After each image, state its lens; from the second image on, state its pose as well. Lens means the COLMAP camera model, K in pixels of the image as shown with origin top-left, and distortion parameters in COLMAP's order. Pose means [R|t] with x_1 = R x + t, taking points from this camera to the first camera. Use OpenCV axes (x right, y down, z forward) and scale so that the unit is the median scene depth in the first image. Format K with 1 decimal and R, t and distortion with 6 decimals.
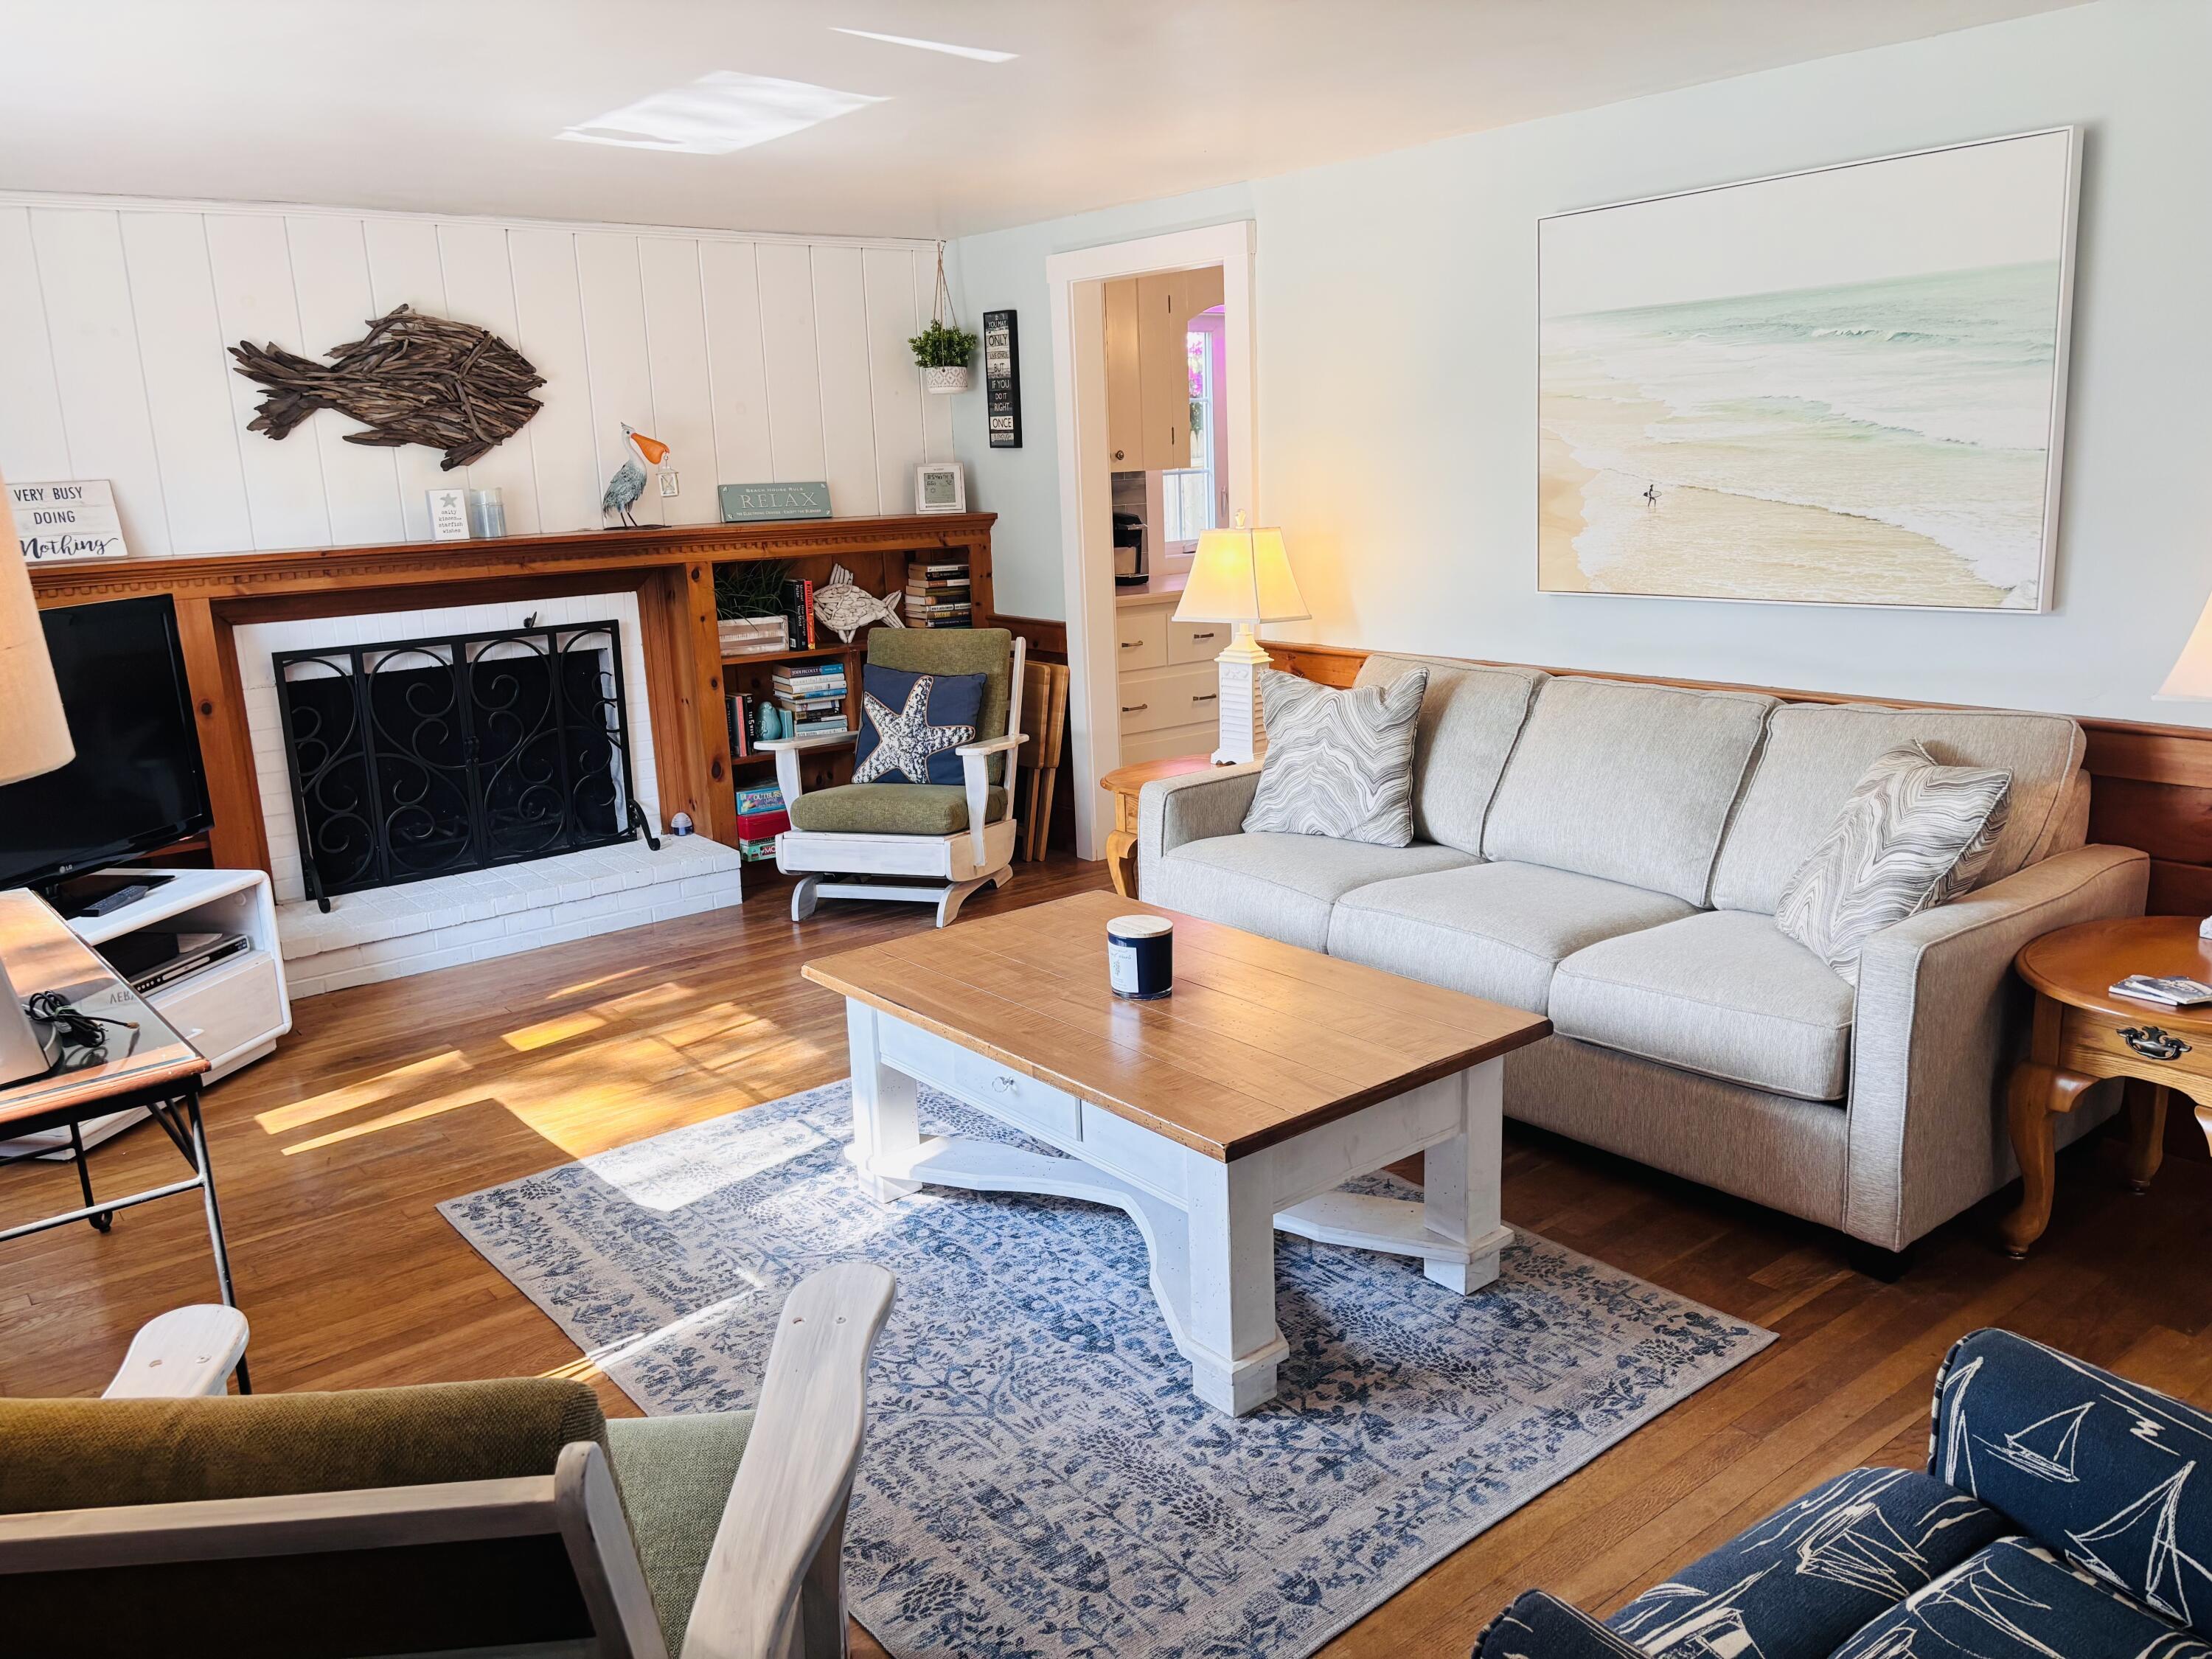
lens RADIAL K [[1662.6, 0, 1111.1], [0, 1662.6, 834.7], [0, 0, 1]] dist [0.047771, -0.049100]
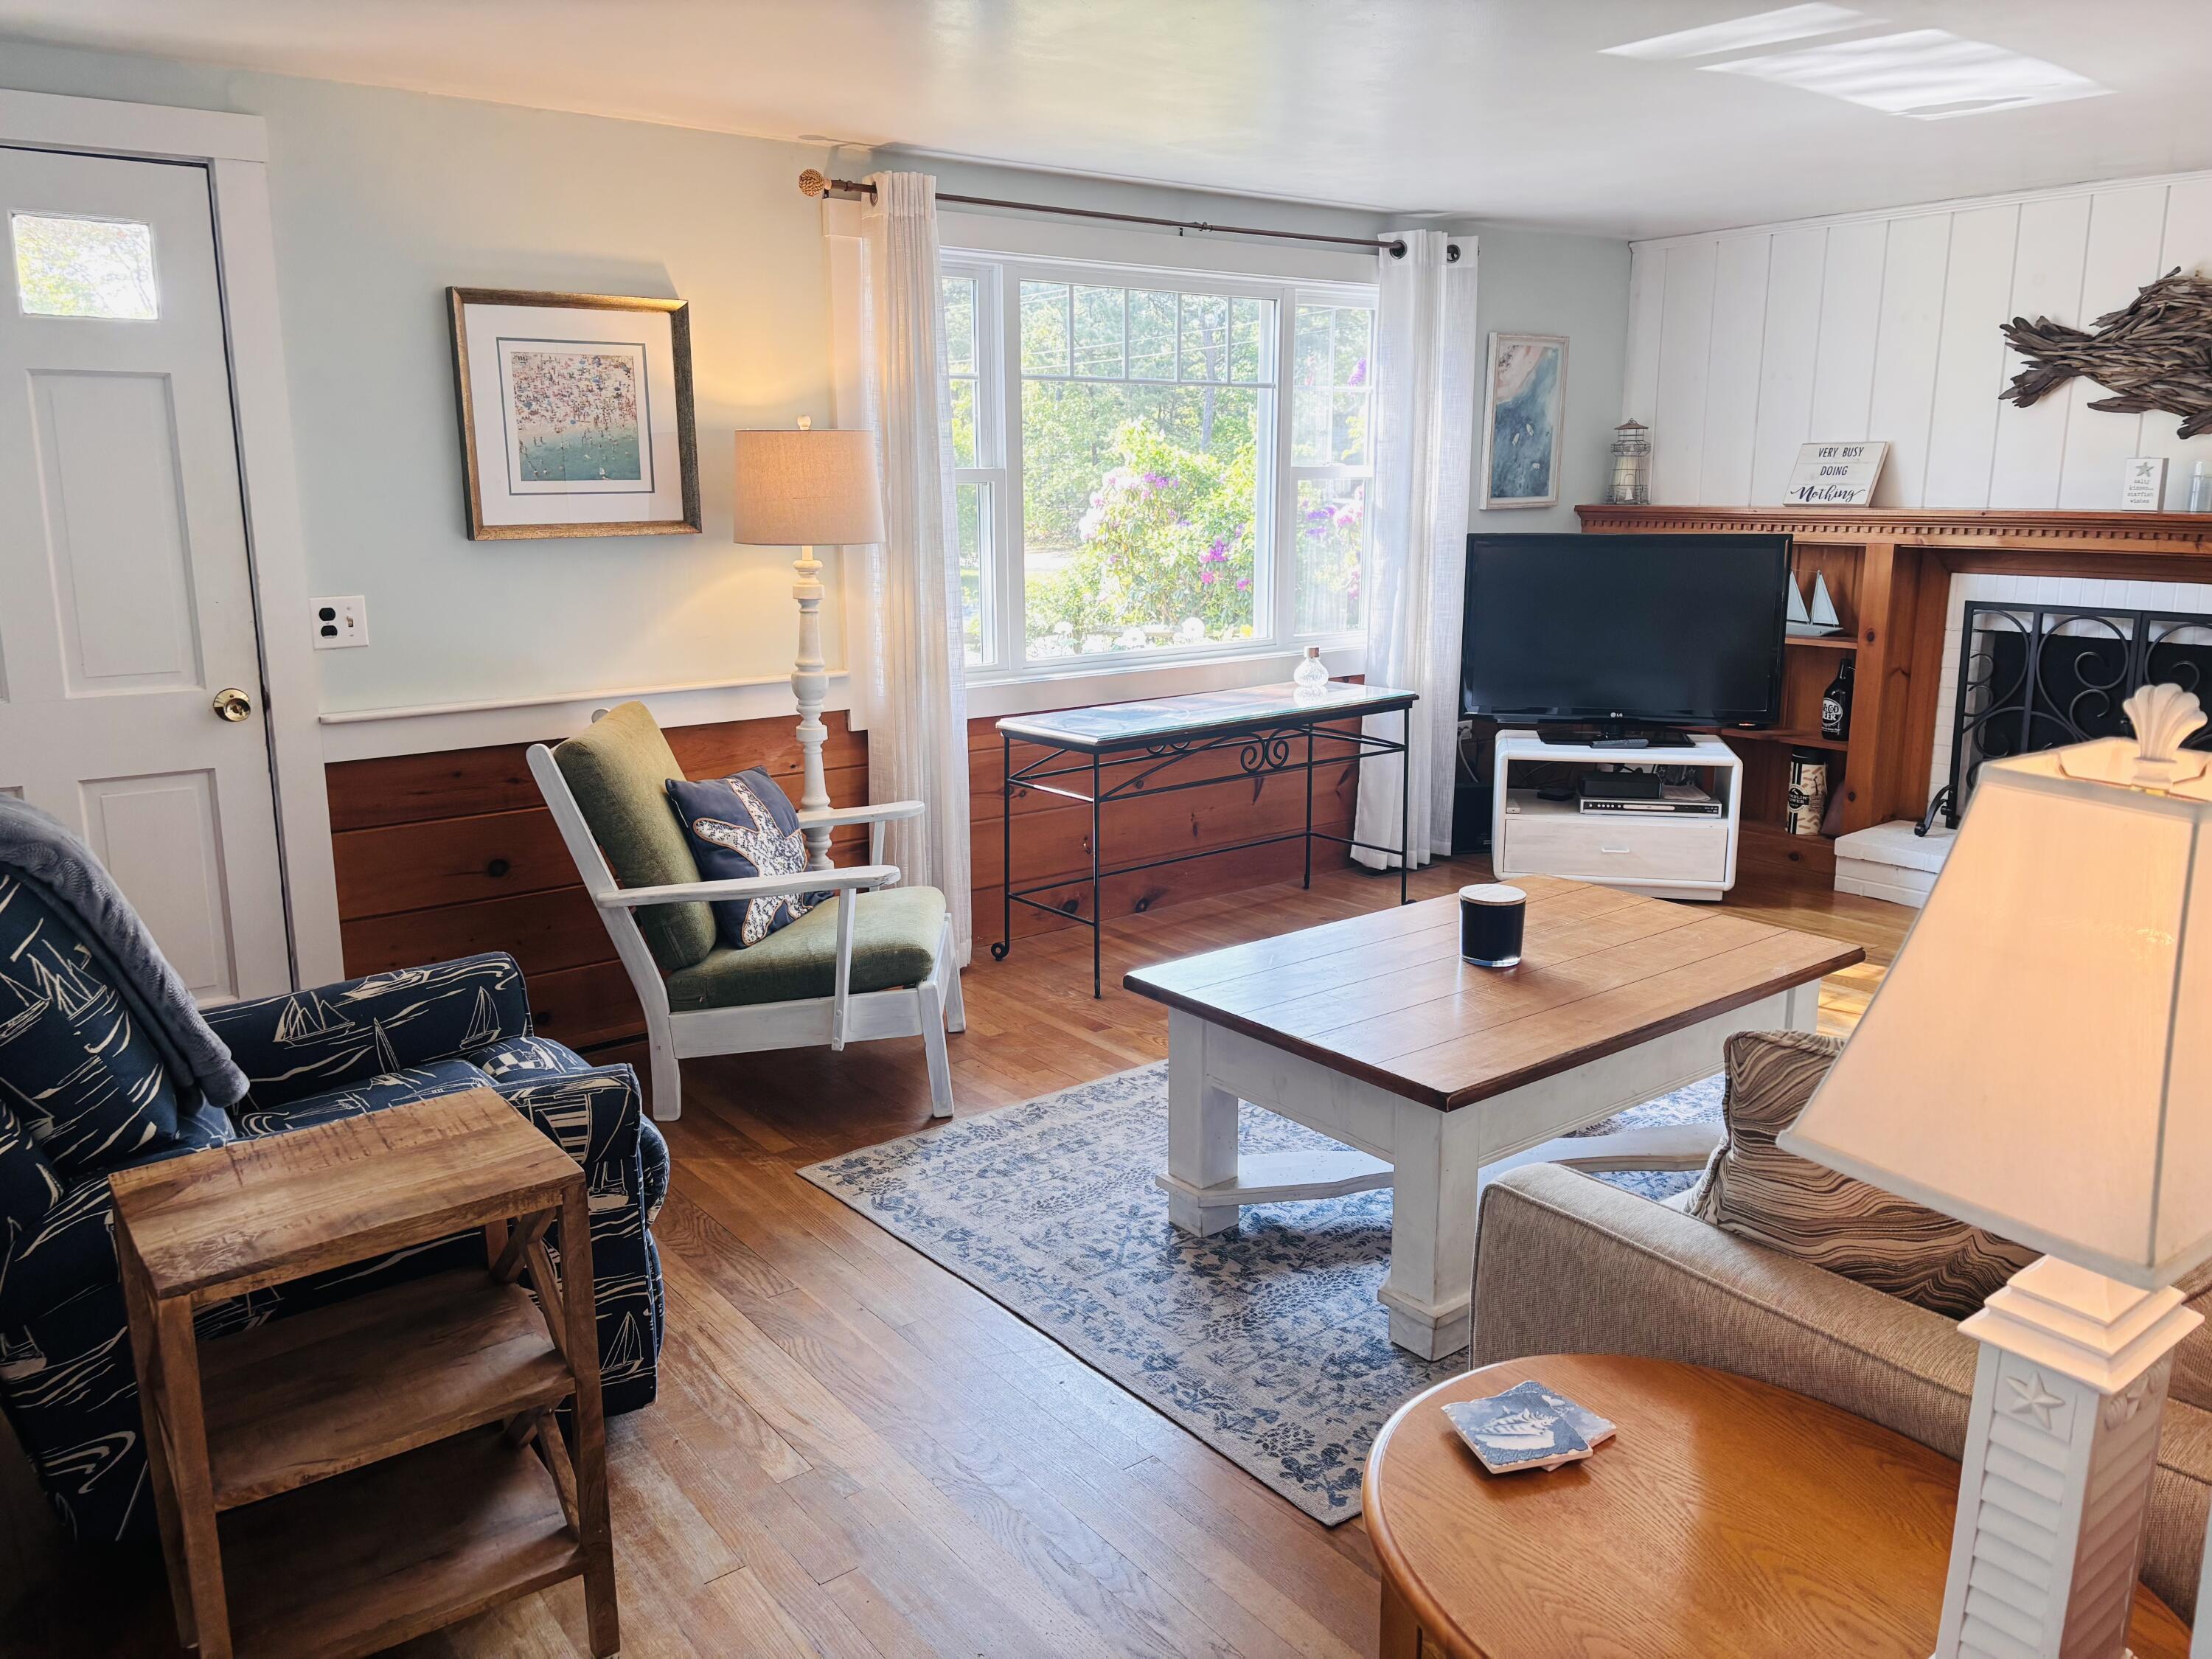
lens RADIAL K [[1683.5, 0, 1129.4], [0, 1683.5, 793.5], [0, 0, 1]] dist [0.050583, -0.003624]
pose [[-0.003329, 0.226604, -0.973981, 0.575437], [-0.229166, 0.947893, 0.221318, -0.101784], [0.973382, 0.223940, 0.048774, 0.402567]]
